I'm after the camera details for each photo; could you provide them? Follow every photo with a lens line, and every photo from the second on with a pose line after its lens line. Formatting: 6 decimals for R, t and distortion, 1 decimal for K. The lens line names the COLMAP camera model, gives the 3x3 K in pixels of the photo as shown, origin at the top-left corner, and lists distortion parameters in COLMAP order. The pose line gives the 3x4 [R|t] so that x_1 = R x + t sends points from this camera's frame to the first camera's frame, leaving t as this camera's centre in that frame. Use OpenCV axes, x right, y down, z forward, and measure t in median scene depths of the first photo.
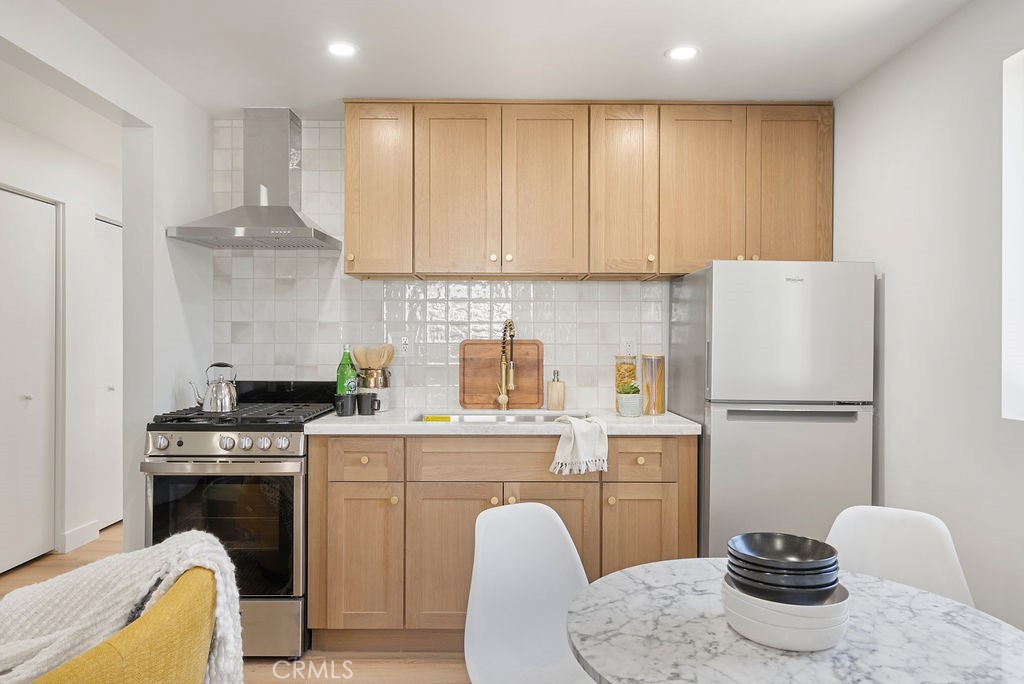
lens RADIAL K [[676.4, 0, 511.8], [0, 676.4, 341.0], [0, 0, 1]] dist [0.003025, 0.003334]
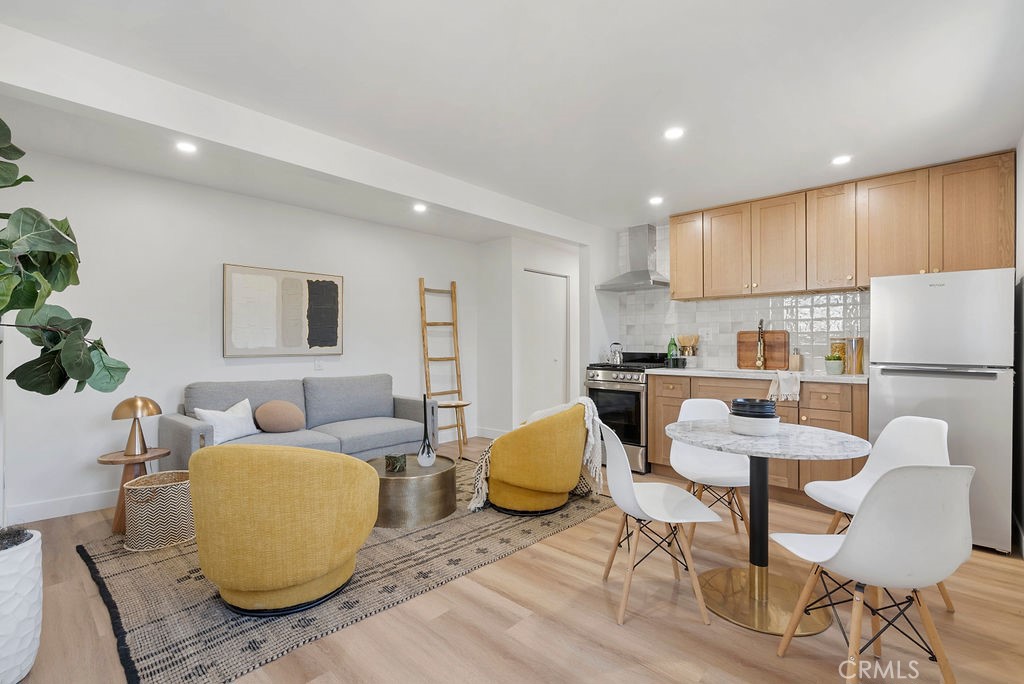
lens RADIAL K [[469.1, 0, 511.1], [0, 469.1, 344.0], [0, 0, 1]] dist [-0.003727, -0.000212]
pose [[0.722735, -0.003702, -0.691116, 0.391206], [0.003604, 0.999992, -0.001589, 0.035628], [0.691116, -0.001342, 0.722742, -0.373638]]
